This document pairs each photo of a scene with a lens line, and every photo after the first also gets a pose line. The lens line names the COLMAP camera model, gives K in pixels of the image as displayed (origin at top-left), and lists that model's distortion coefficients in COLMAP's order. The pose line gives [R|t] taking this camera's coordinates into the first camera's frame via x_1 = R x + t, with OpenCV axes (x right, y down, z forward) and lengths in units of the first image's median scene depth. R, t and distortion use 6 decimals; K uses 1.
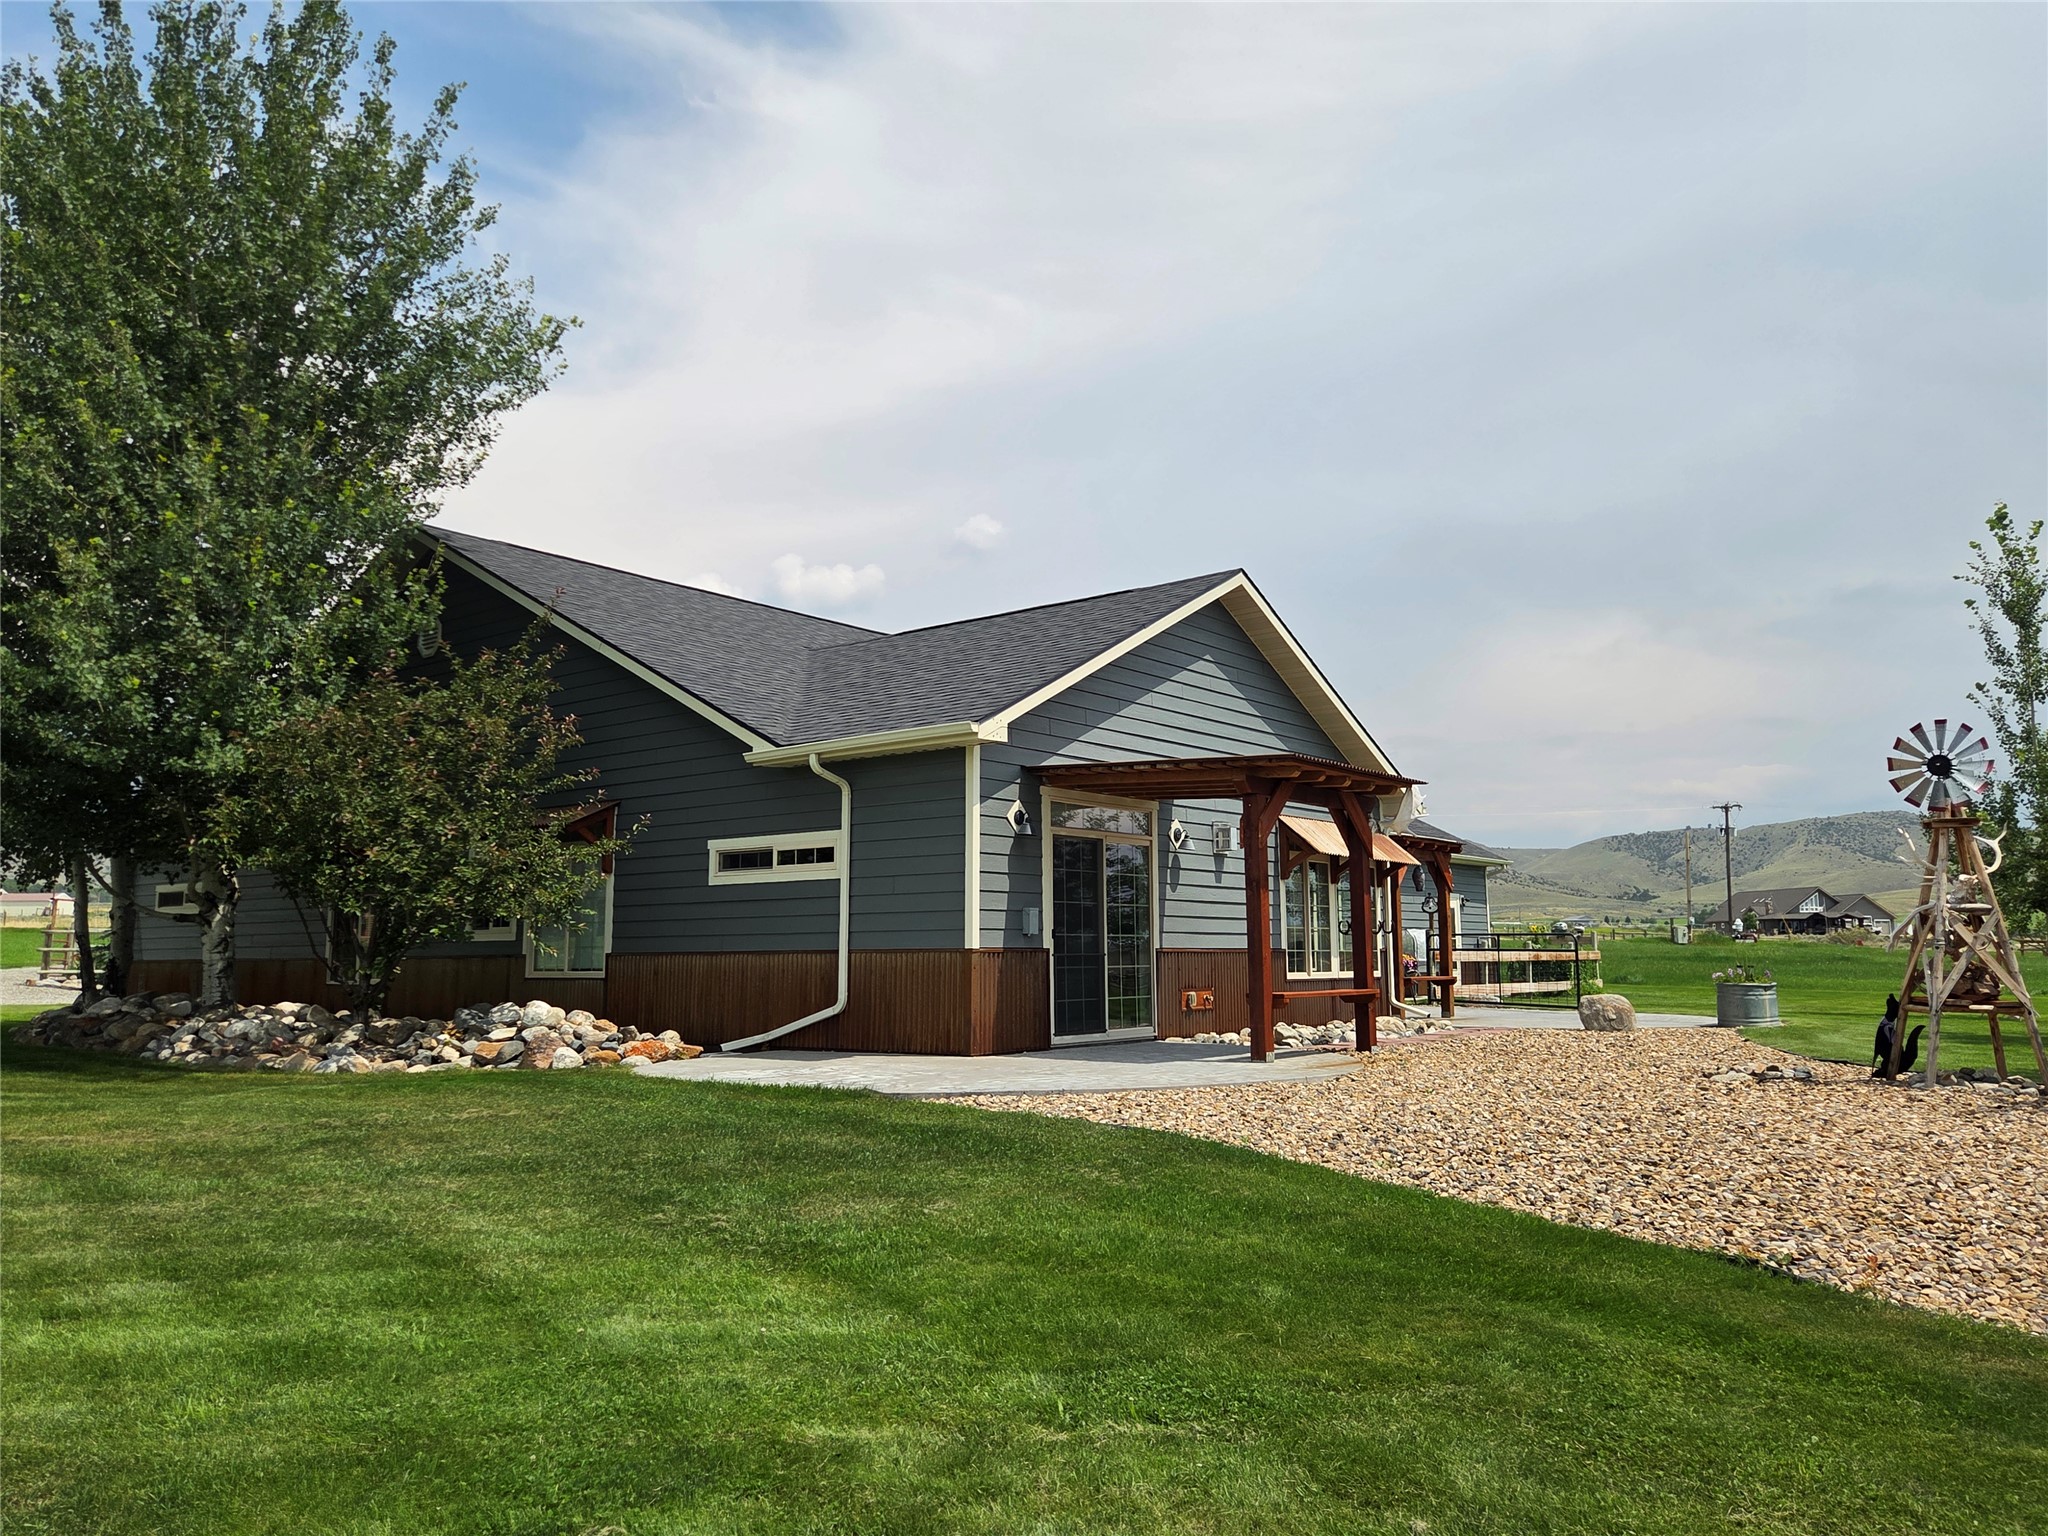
lens RADIAL K [[1439.5, 0, 1023.6], [0, 1439.5, 761.1], [0, 0, 1]] dist [0.005141, 0.000359]
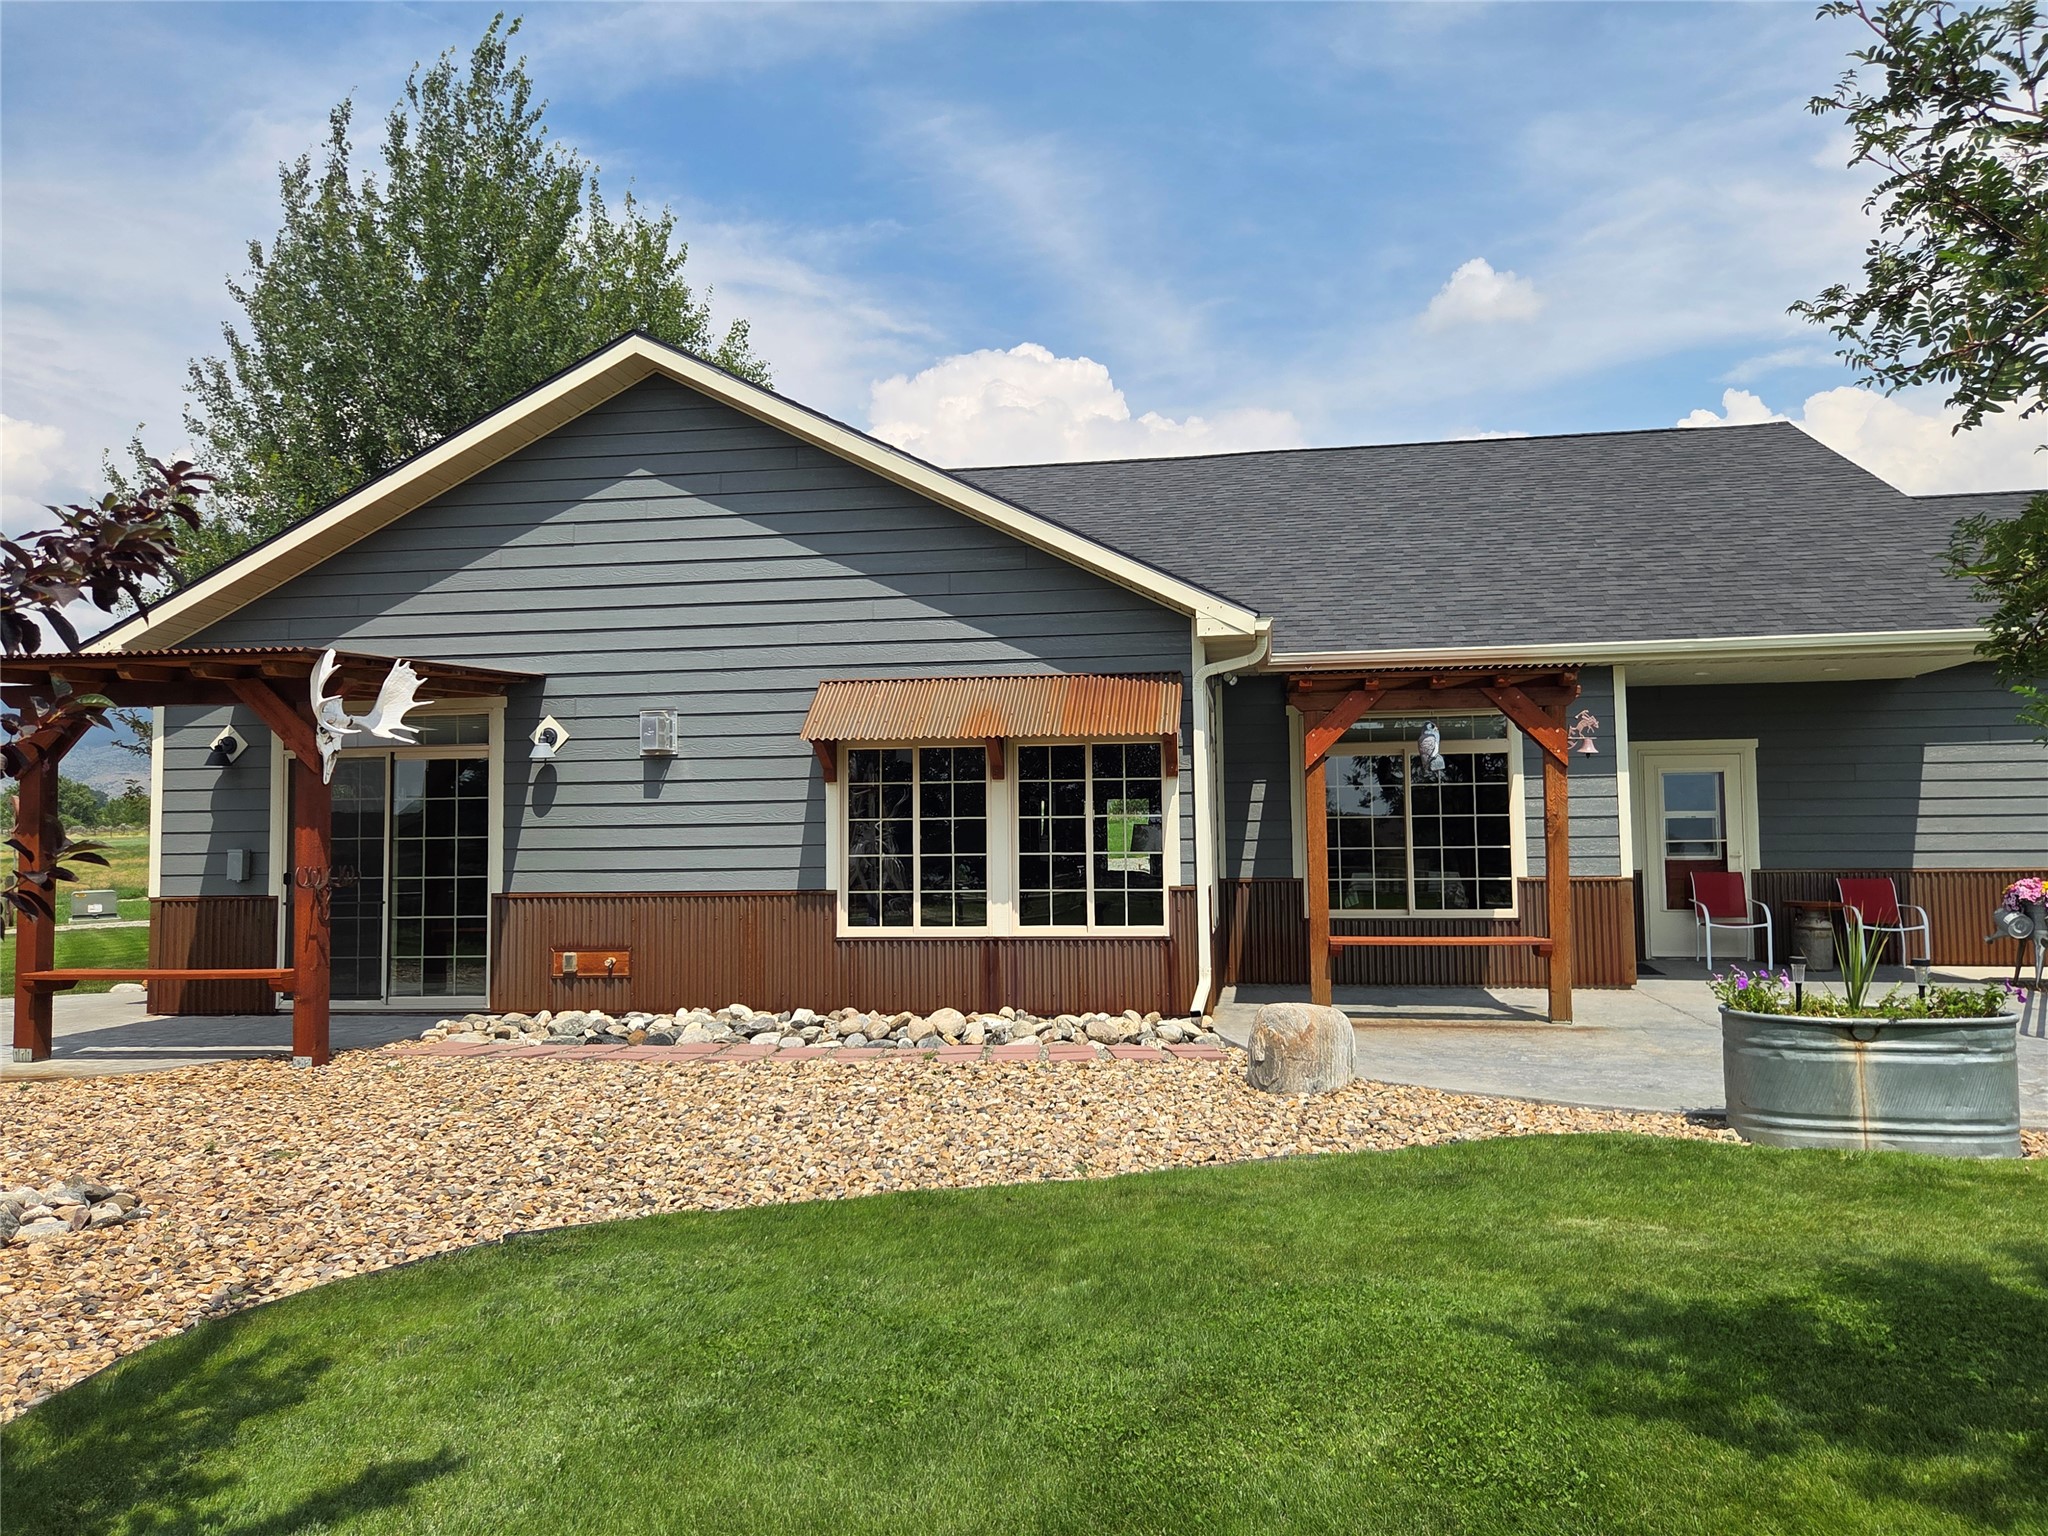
lens RADIAL K [[1439.5, 0, 1023.7], [0, 1439.5, 774.7], [0, 0, 1]] dist [0.005141, 0.000359]
pose [[0.530214, -0.048941, -0.846450, 0.855858], [0.123605, 0.992129, 0.020062, 0.085756], [0.838806, -0.115262, 0.532090, 0.820251]]
